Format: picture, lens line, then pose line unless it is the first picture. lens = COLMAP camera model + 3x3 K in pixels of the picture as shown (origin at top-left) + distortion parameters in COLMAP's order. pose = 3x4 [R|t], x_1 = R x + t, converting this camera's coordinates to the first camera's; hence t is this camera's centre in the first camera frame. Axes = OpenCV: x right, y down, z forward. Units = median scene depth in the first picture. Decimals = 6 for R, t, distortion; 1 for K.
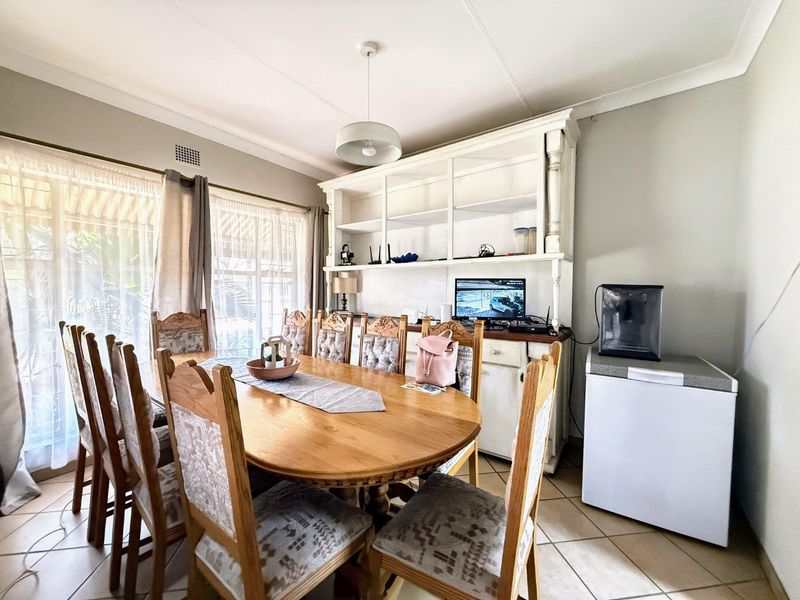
lens RADIAL K [[319.8, 0, 399.2], [0, 319.8, 298.4], [0, 0, 1]] dist [0.000767, -0.000139]
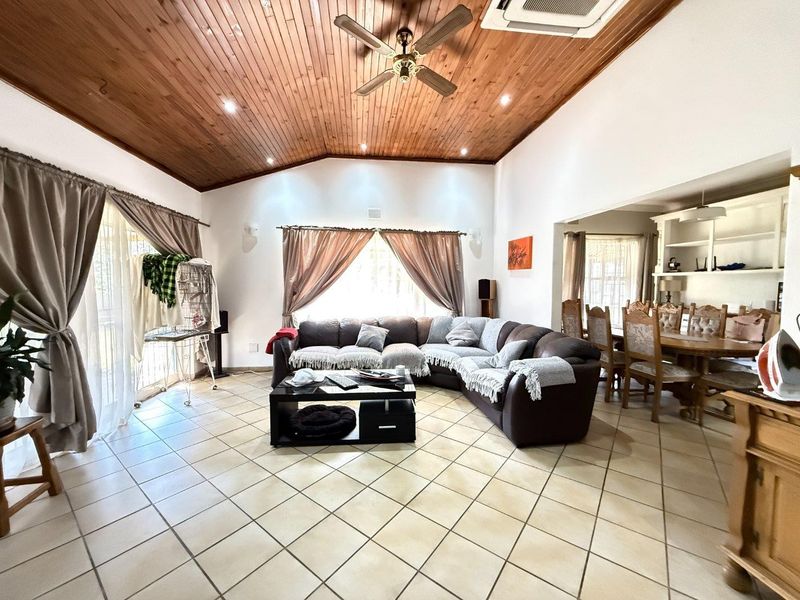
lens RADIAL K [[319.8, 0, 399.2], [0, 319.8, 298.4], [0, 0, 1]] dist [0.000767, -0.000139]
pose [[0.687312, 0.030911, -0.725704, 0.037591], [-0.023073, 0.999519, 0.020722, 0.014850], [0.725995, 0.002502, 0.687695, -0.922743]]
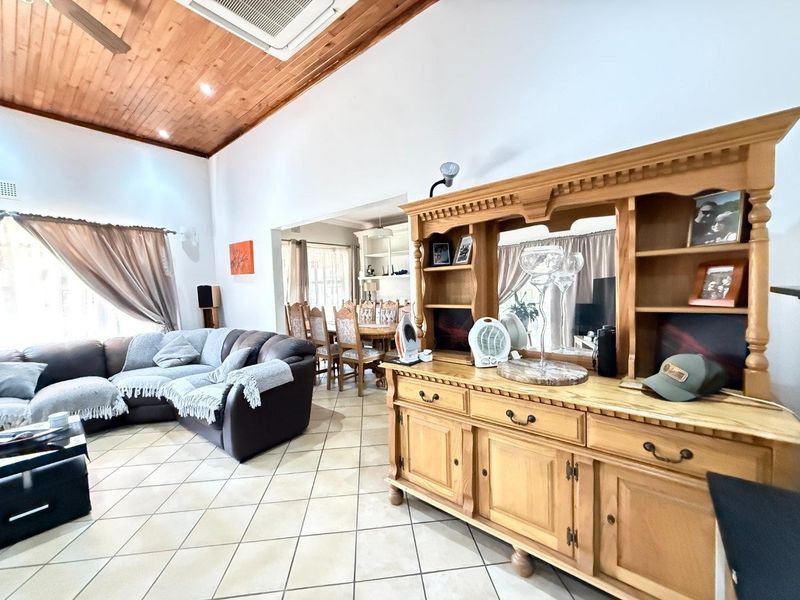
lens RADIAL K [[319.8, 0, 399.2], [0, 319.8, 298.4], [0, 0, 1]] dist [0.000767, -0.000139]
pose [[0.998255, -0.032861, -0.049055, 0.092422], [0.033347, 0.999402, 0.009128, 0.015188], [0.048726, -0.010748, 0.998754, -0.890186]]
